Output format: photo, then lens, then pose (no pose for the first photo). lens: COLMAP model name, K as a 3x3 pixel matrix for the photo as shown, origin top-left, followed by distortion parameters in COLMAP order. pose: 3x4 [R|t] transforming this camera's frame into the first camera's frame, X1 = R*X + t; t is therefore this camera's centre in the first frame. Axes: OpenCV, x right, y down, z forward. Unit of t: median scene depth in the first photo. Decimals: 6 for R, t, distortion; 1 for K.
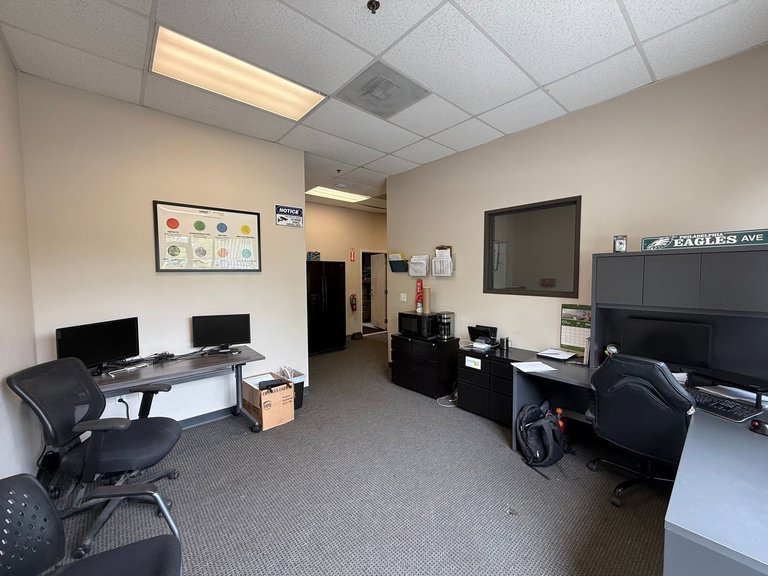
lens RADIAL K [[305.0, 0, 382.7], [0, 305.0, 288.0], [0, 0, 1]] dist [0.000268, 0.000374]
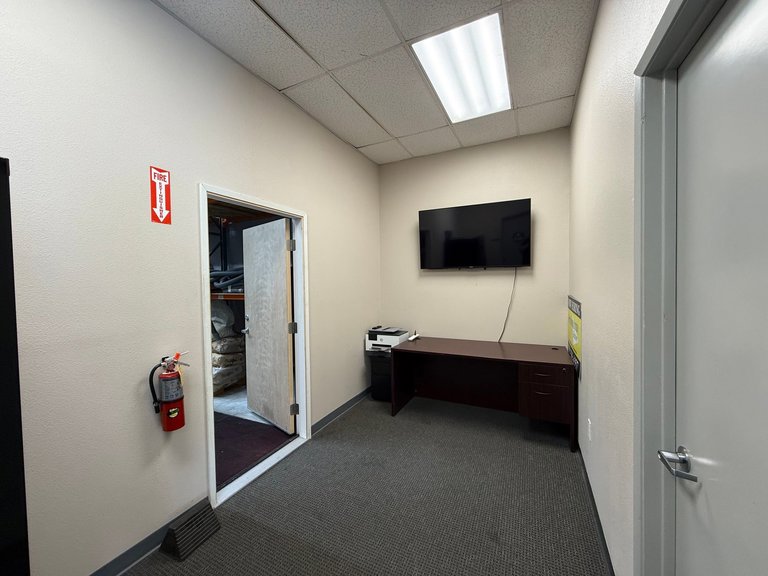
lens RADIAL K [[305.0, 0, 383.8], [0, 305.0, 289.1], [0, 0, 1]] dist [0.000268, 0.000374]
pose [[0.922070, -0.023050, 0.386337, -0.029521], [0.033713, 0.999214, -0.020847, -0.022276], [-0.385553, 0.032247, 0.922122, 0.670806]]
